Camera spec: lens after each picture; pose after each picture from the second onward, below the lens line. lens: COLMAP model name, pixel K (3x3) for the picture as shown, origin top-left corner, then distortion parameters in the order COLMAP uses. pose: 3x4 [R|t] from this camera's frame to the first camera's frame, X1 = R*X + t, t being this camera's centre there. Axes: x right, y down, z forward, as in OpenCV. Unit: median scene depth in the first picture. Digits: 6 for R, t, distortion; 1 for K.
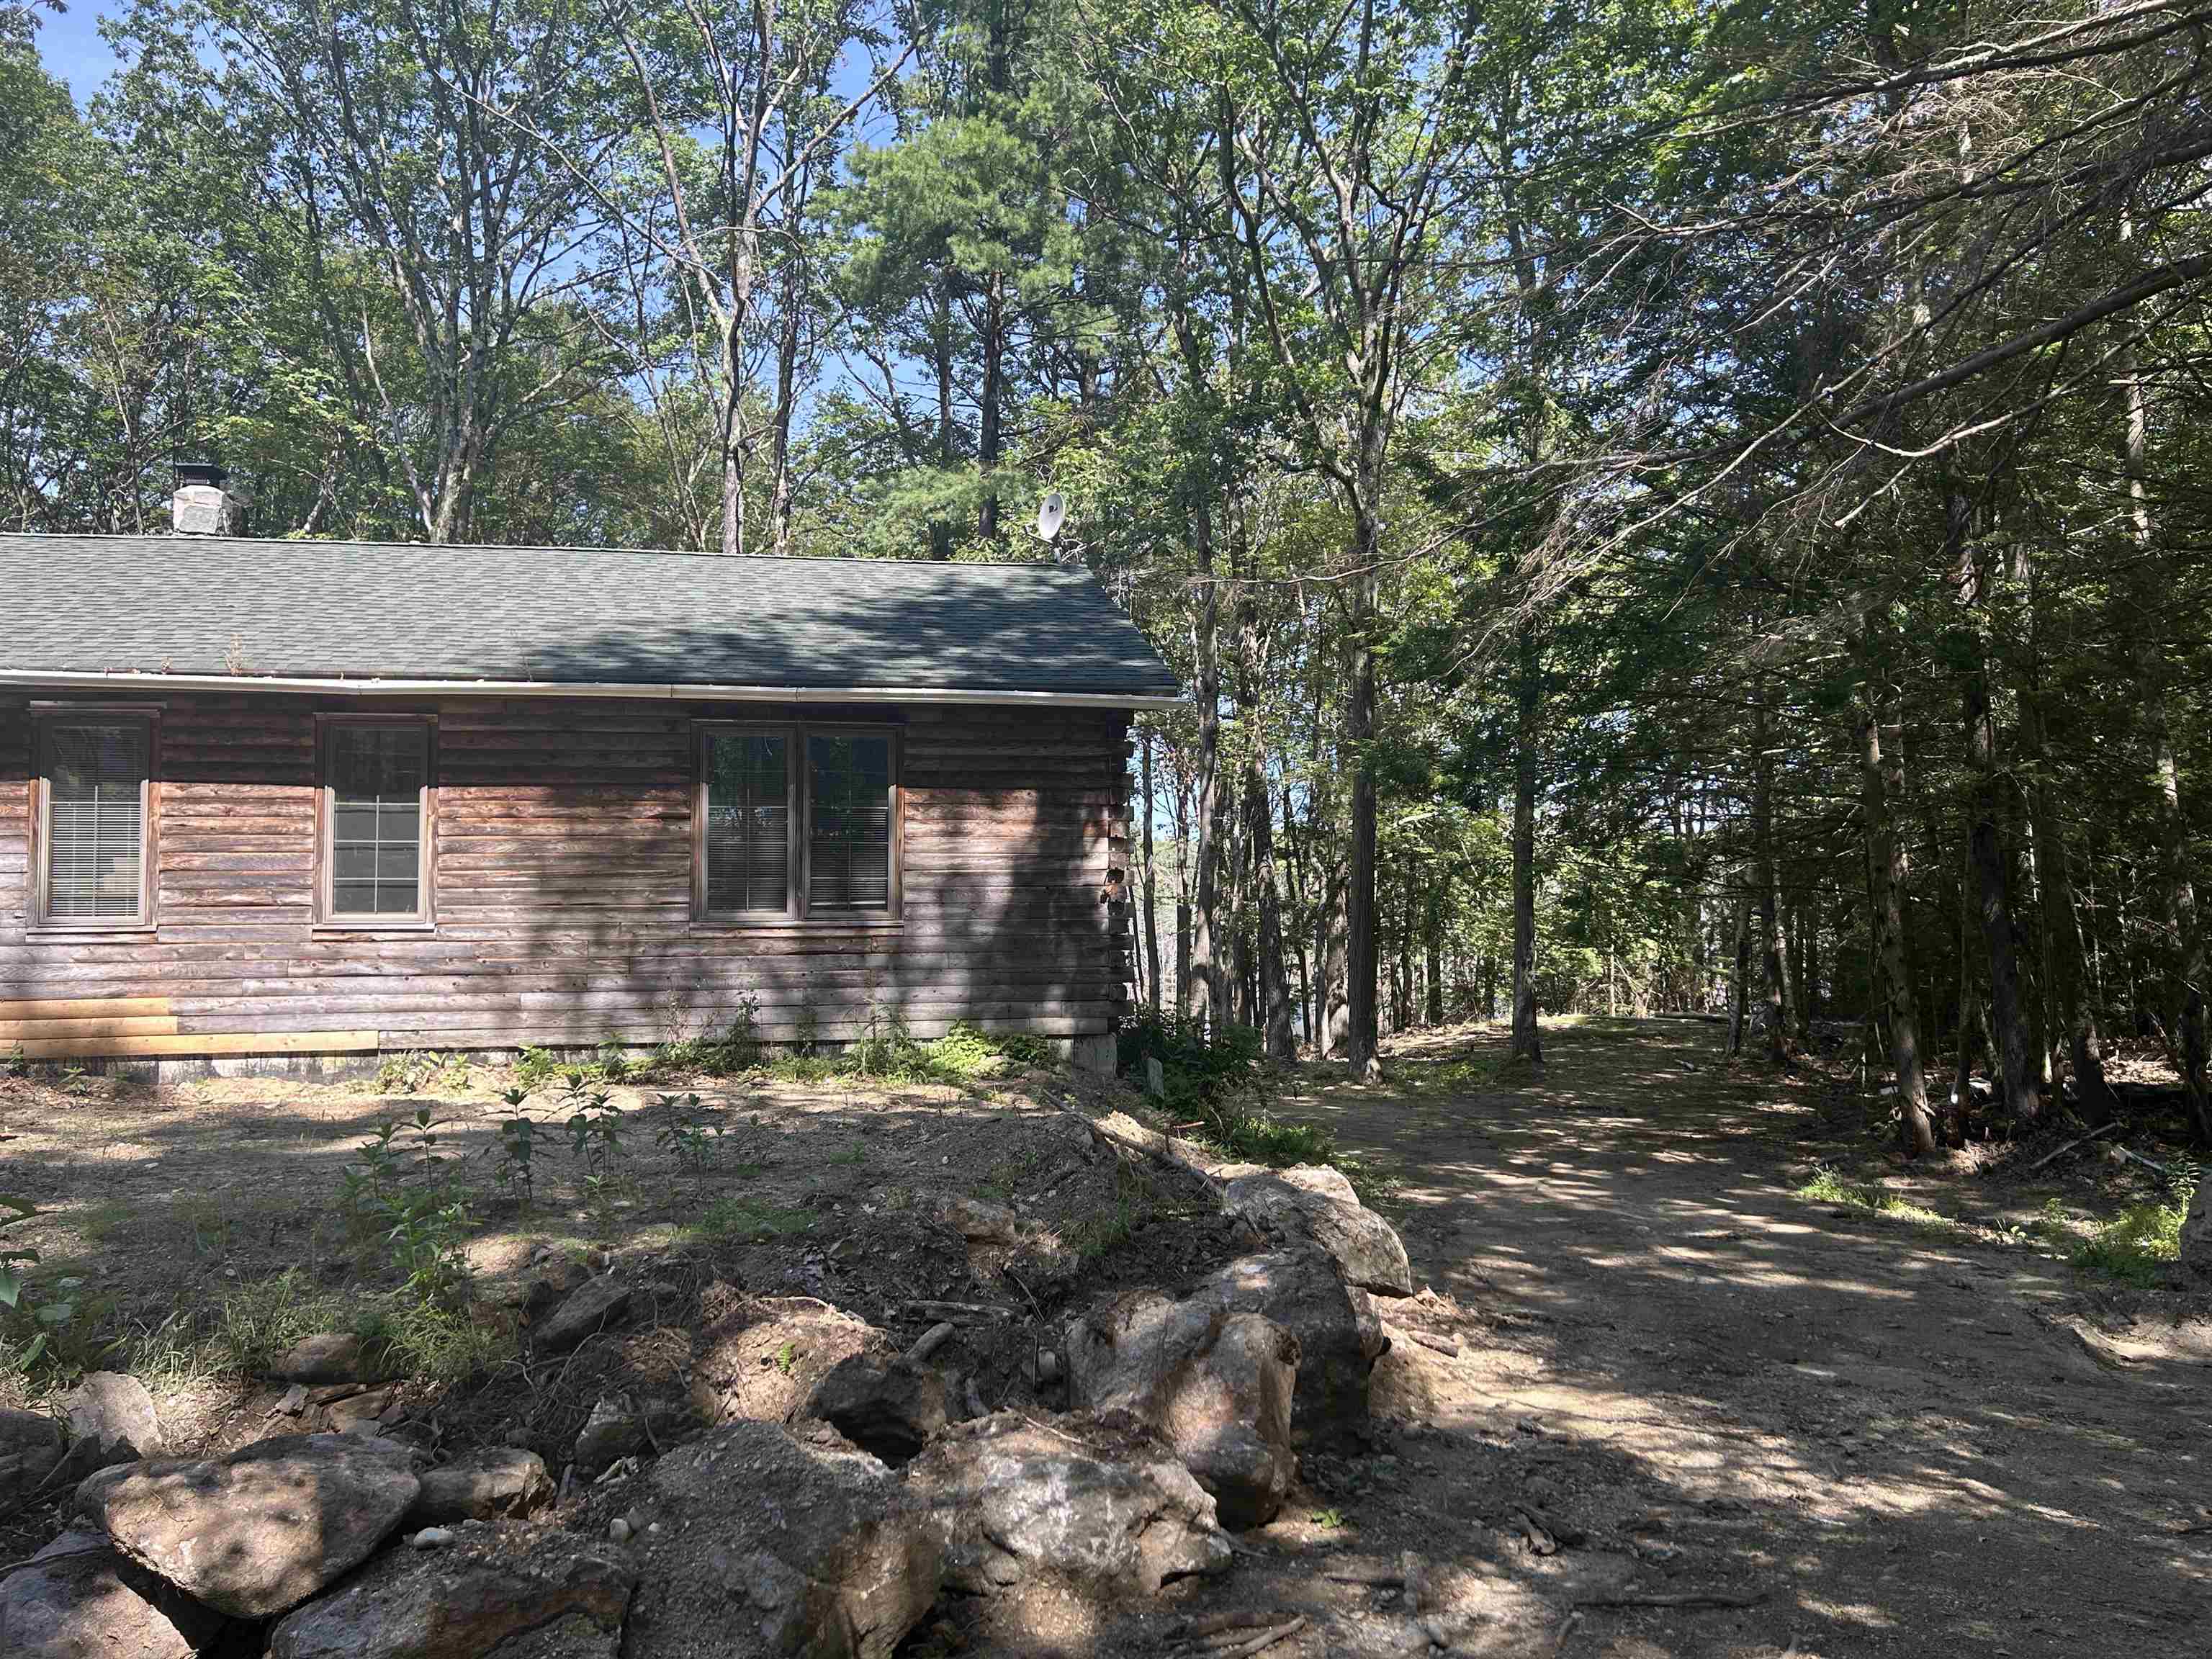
lens RADIAL K [[1663.6, 0, 1107.0], [0, 1663.6, 837.4], [0, 0, 1]] dist [0.043165, -0.006240]
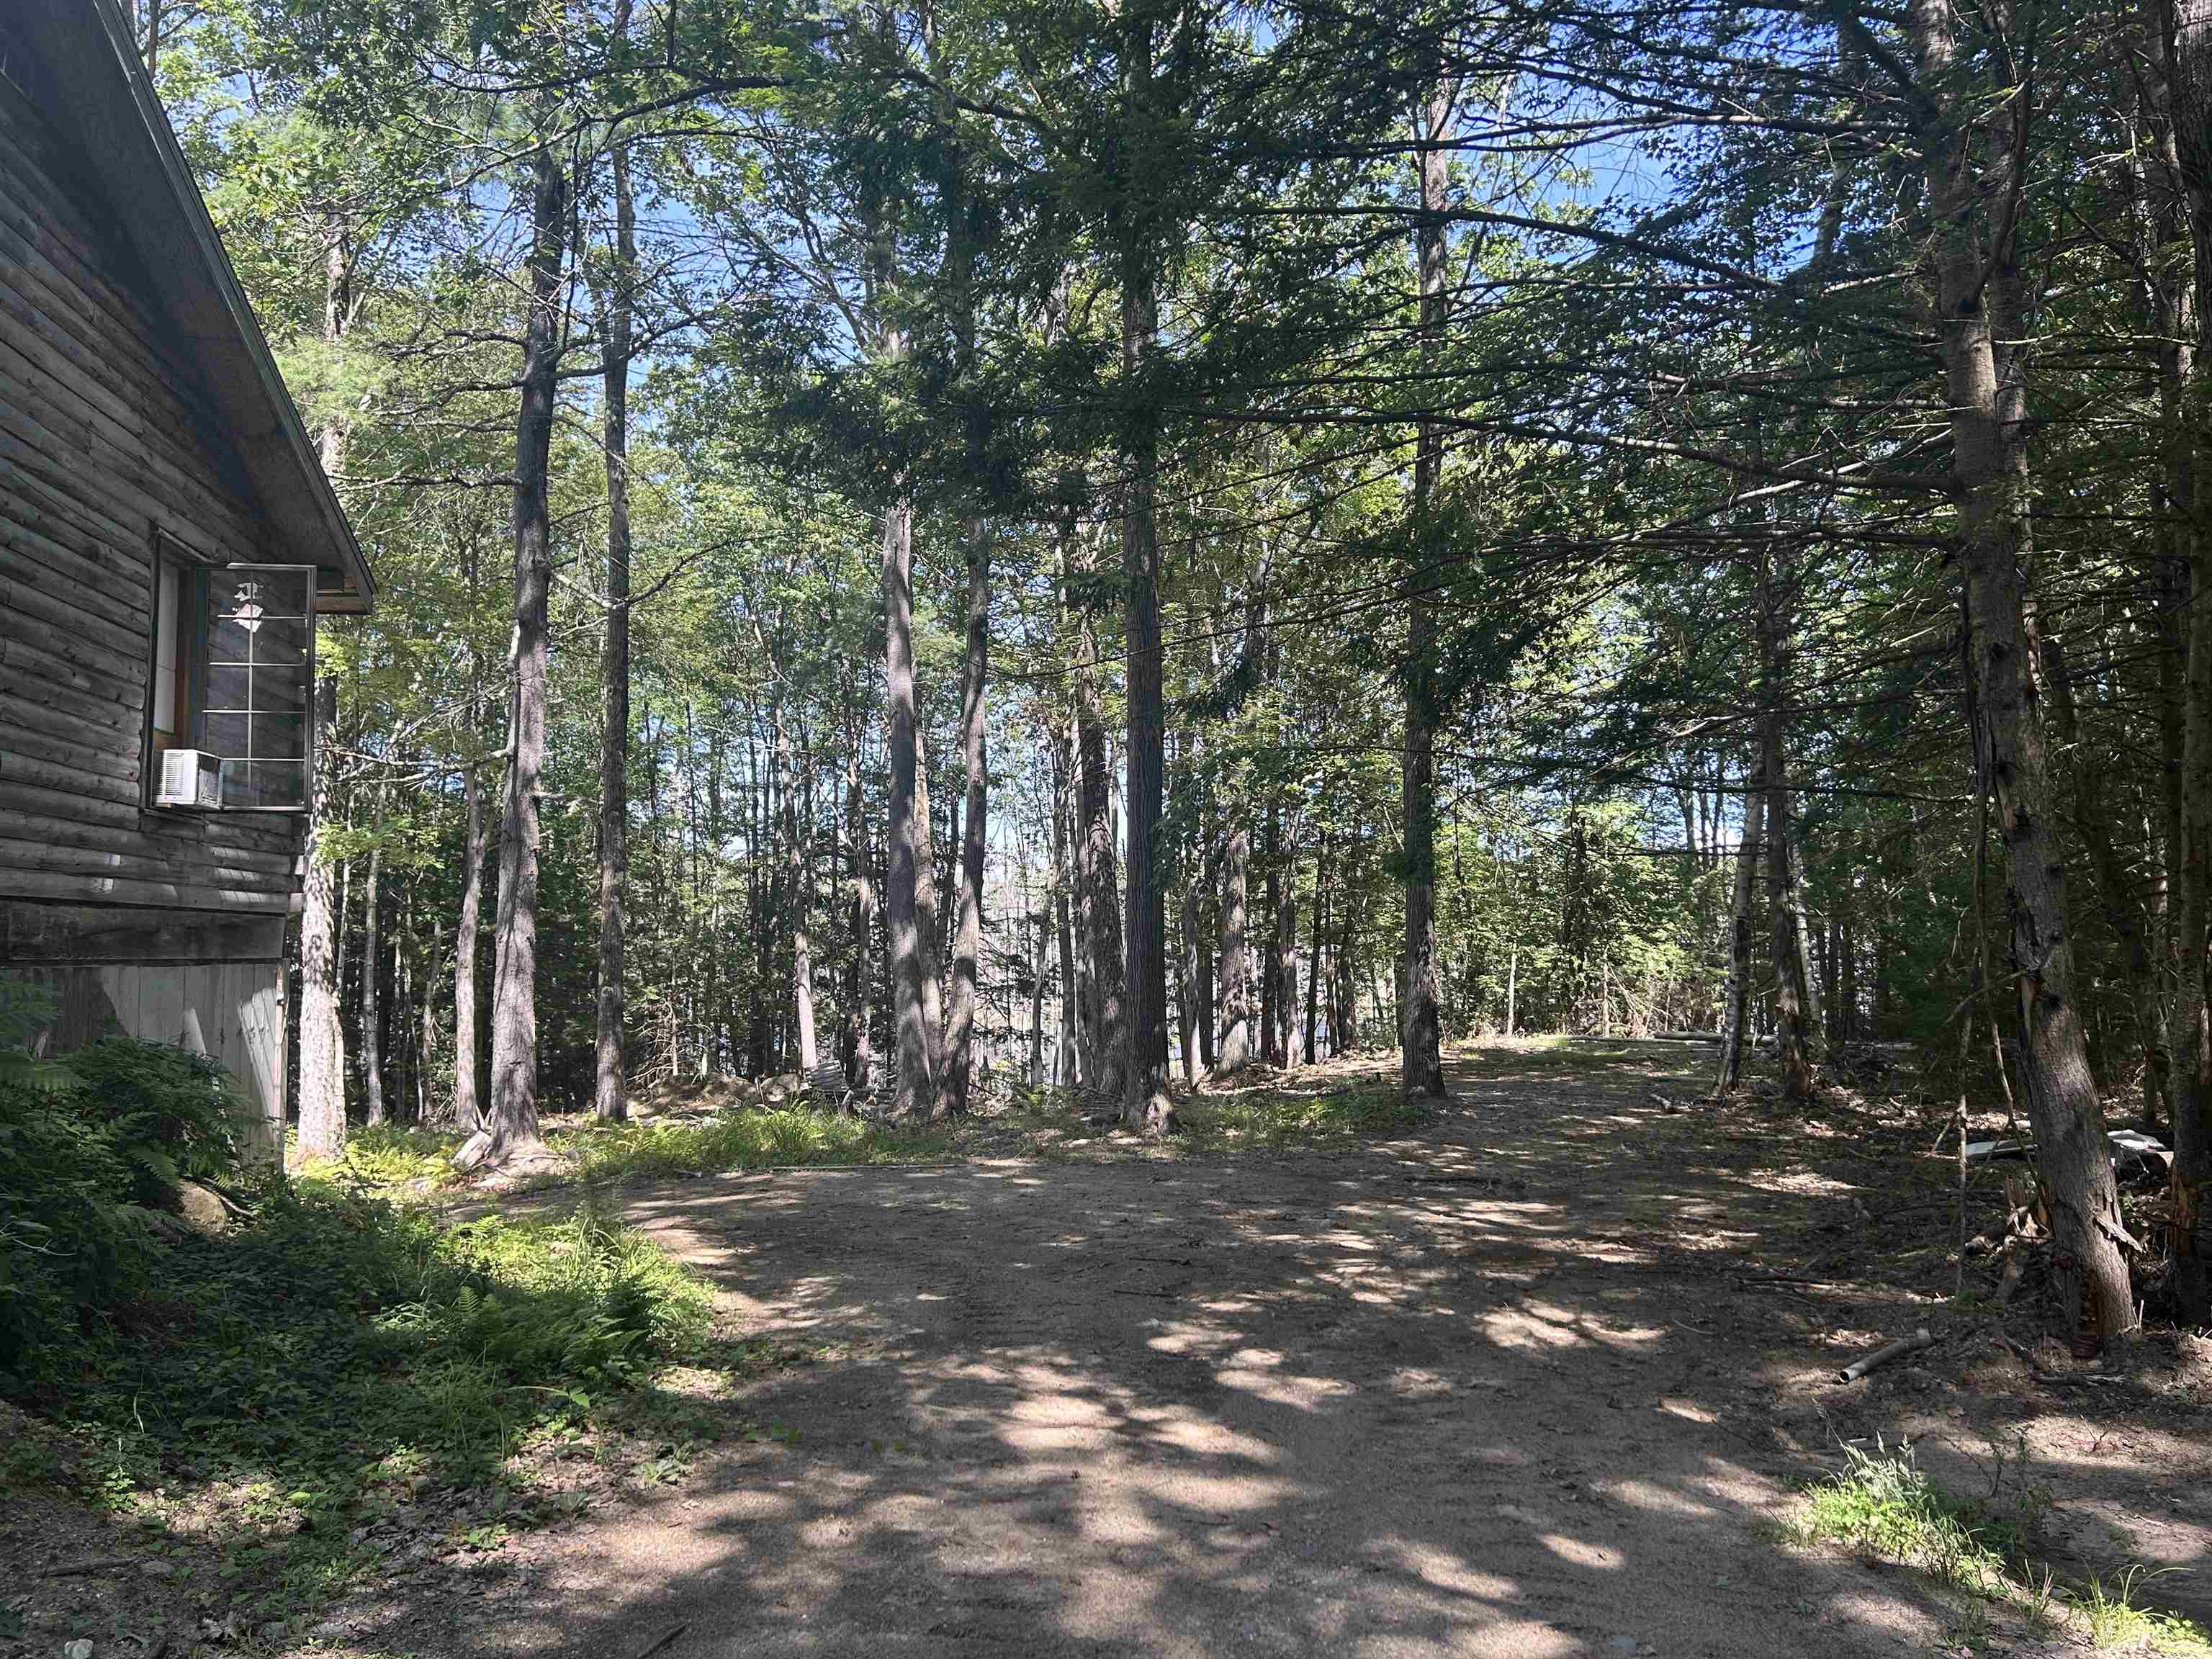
lens RADIAL K [[1663.6, 0, 1103.7], [0, 1663.6, 825.8], [0, 0, 1]] dist [0.043165, -0.006240]
pose [[0.999786, -0.001531, -0.020615, 0.135834], [0.001071, 0.999750, -0.022321, 0.038652], [0.020644, 0.022294, 0.999538, 0.317824]]
